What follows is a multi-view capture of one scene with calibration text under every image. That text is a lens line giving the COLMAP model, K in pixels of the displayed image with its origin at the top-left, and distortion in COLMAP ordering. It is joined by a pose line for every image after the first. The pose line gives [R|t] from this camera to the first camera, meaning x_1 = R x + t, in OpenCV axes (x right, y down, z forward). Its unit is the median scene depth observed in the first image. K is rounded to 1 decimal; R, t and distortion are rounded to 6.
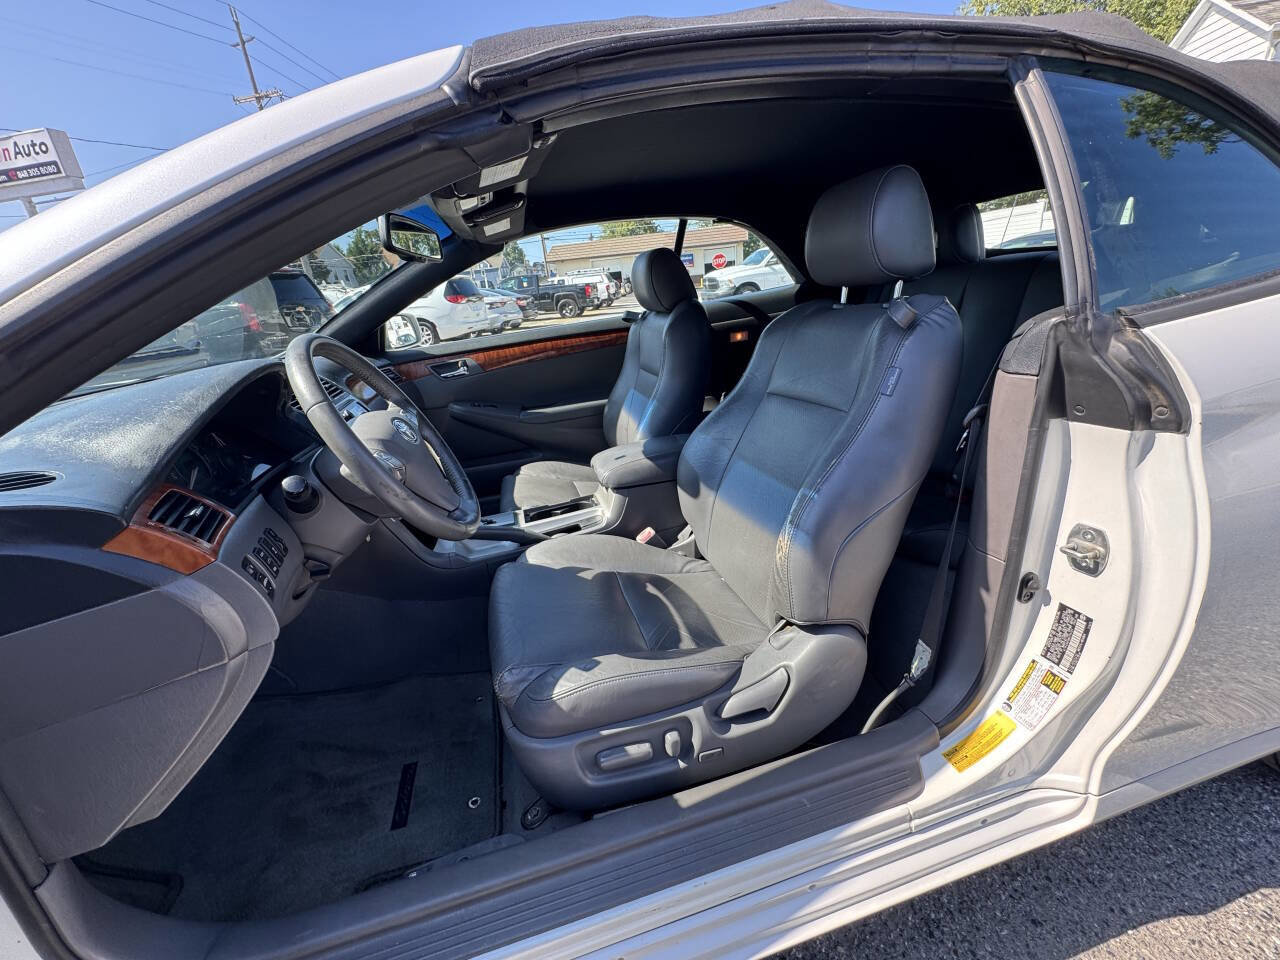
lens RADIAL K [[520.9, 0, 638.0], [0, 520.9, 478.6], [0, 0, 1]] dist [-0.001180, 0.000108]
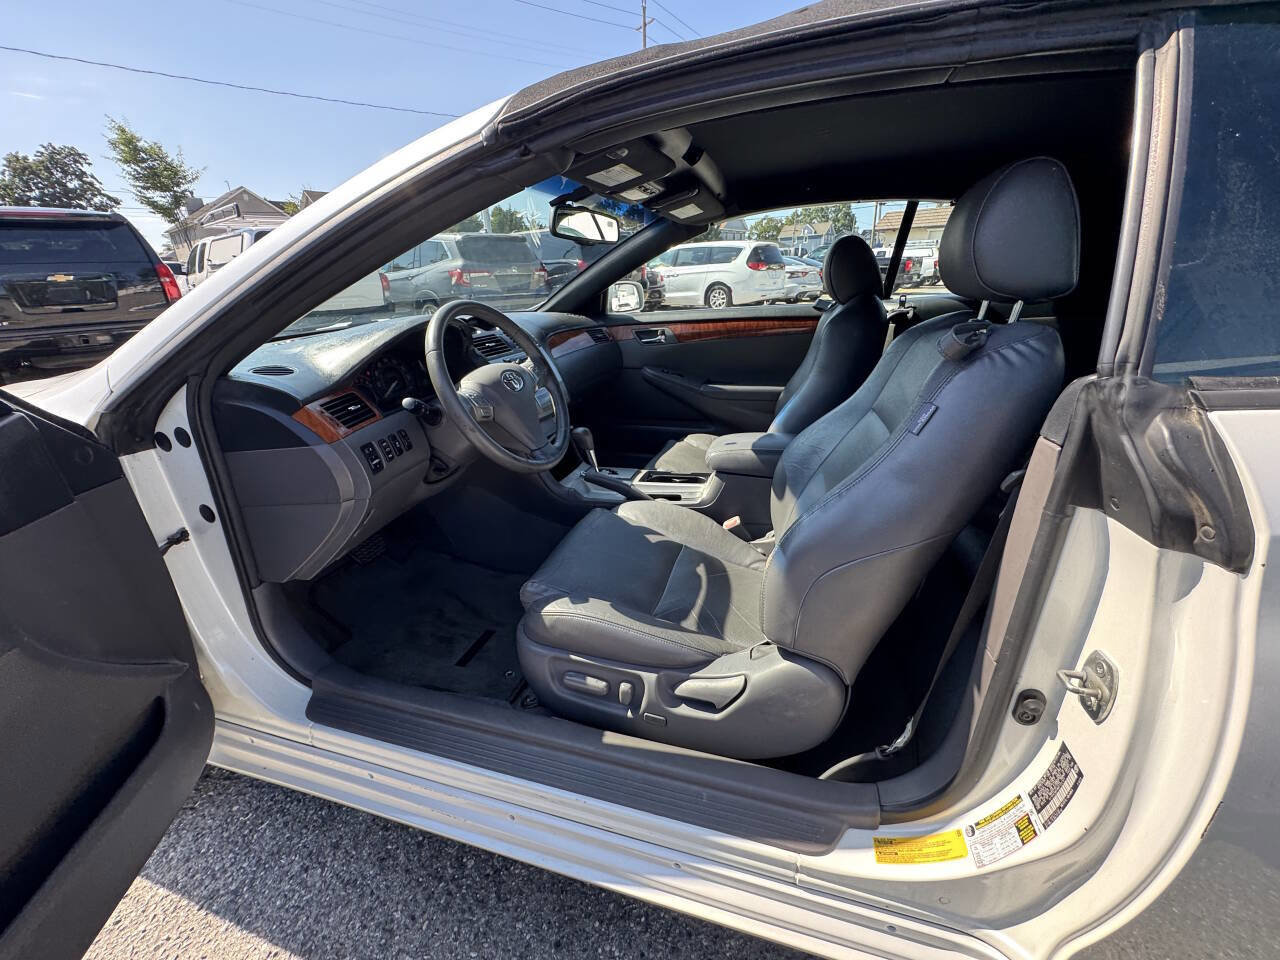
lens RADIAL K [[520.9, 0, 638.0], [0, 520.9, 478.6], [0, 0, 1]] dist [-0.001180, 0.000108]
pose [[0.848087, 0.254429, -0.464774, 0.509730], [-0.228264, 0.967036, 0.112862, -0.079538], [0.478168, 0.010374, 0.878207, 0.010810]]
